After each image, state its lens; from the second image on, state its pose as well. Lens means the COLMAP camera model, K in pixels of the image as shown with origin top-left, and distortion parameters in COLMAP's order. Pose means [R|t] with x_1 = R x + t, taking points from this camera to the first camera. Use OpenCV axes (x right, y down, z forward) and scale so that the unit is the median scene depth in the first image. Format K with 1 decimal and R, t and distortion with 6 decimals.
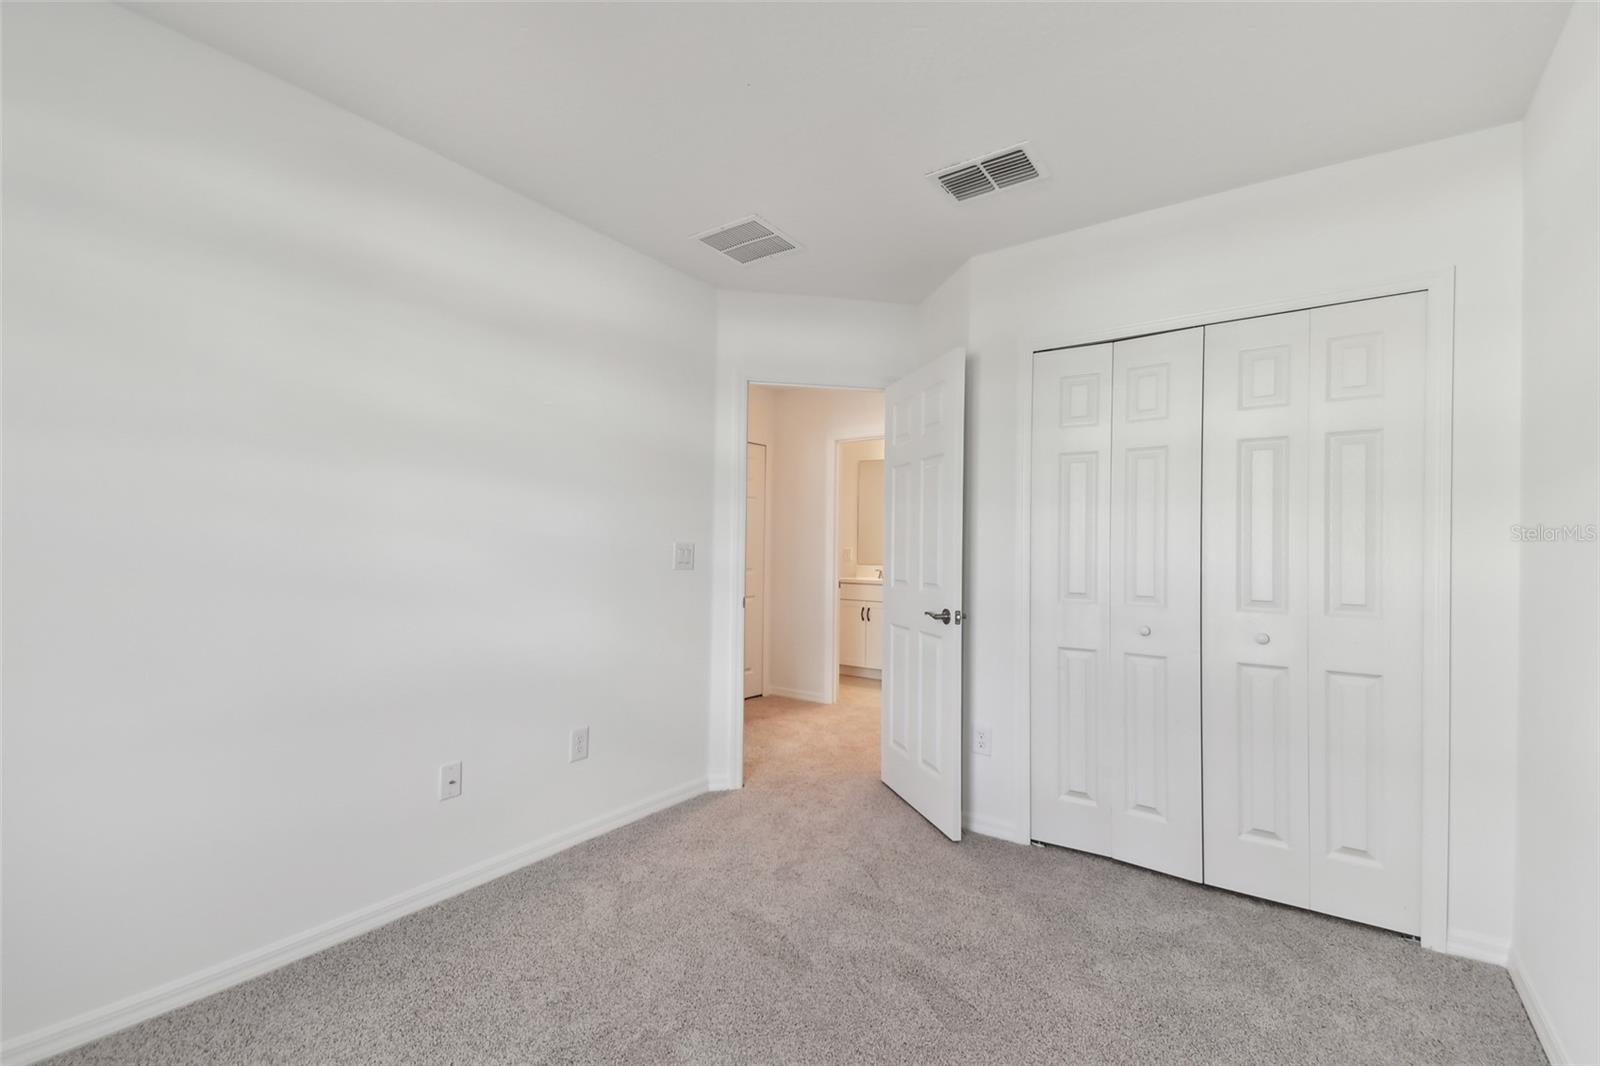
lens RADIAL K [[696.8, 0, 803.7], [0, 696.8, 539.6], [0, 0, 1]] dist [0.043348, -0.007871]
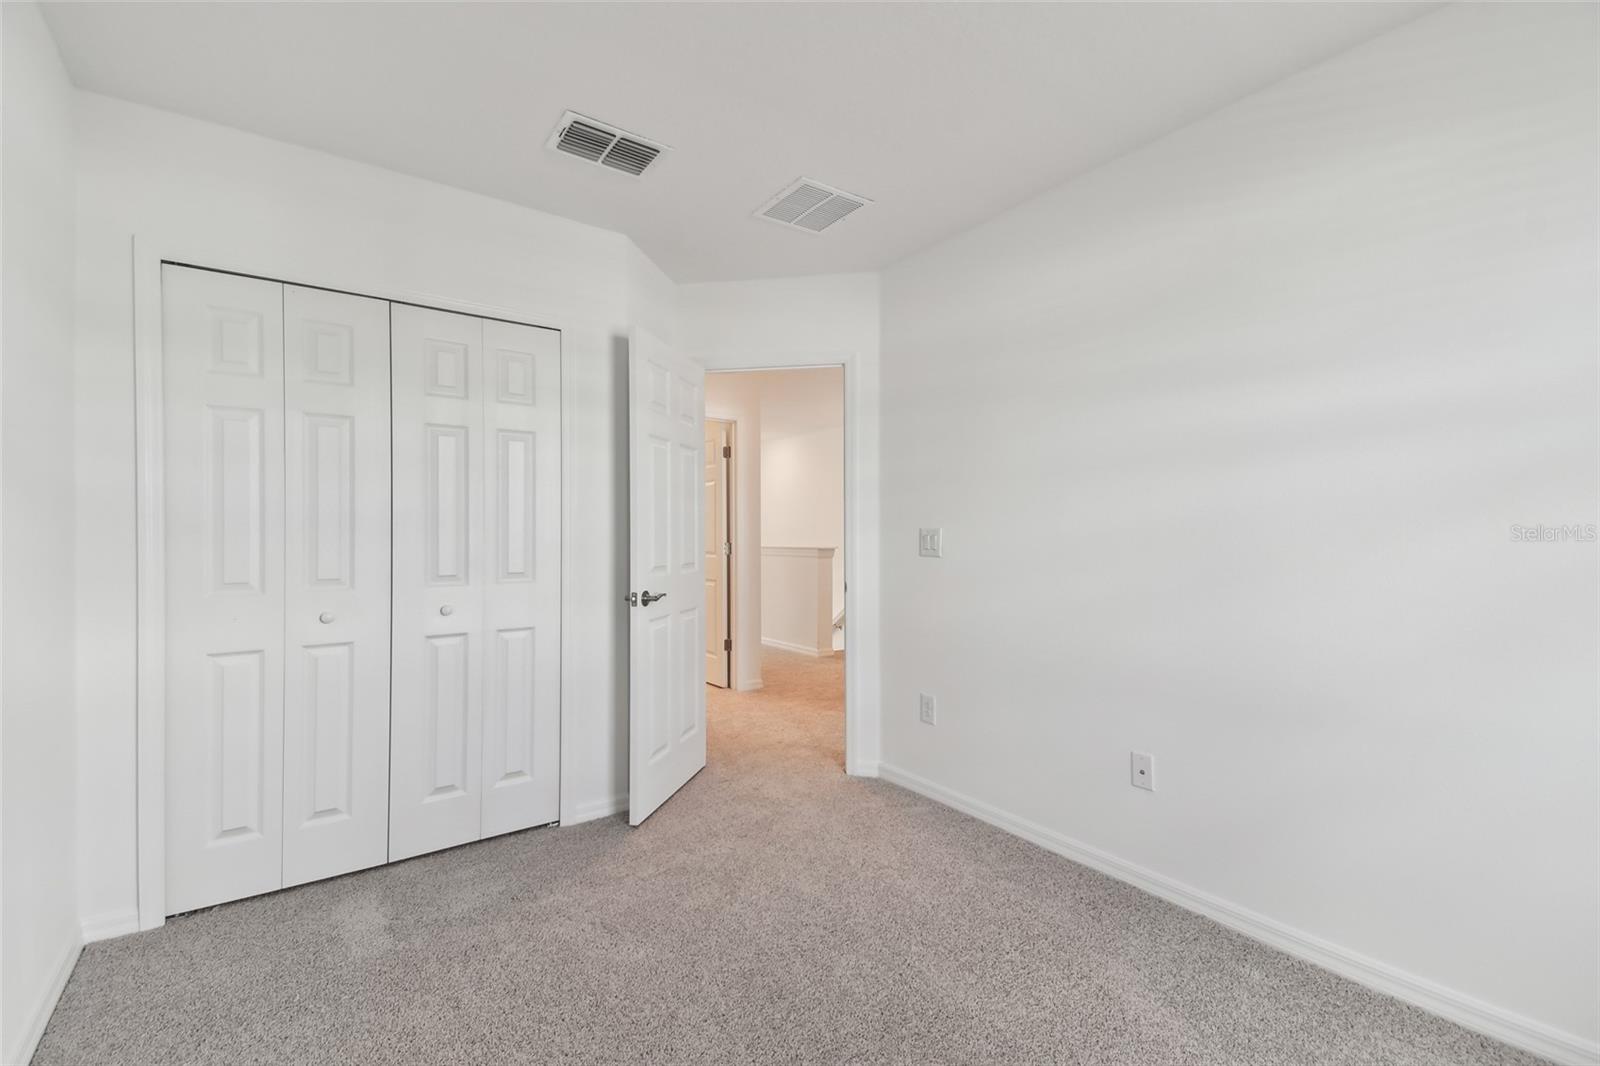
lens RADIAL K [[696.8, 0, 804.9], [0, 696.8, 533.9], [0, 0, 1]] dist [0.043348, -0.007871]
pose [[0.334592, -0.012176, 0.942284, -0.195646], [-0.010865, 0.999800, 0.016778, -0.000157], [-0.942300, -0.015852, 0.334393, 0.137949]]
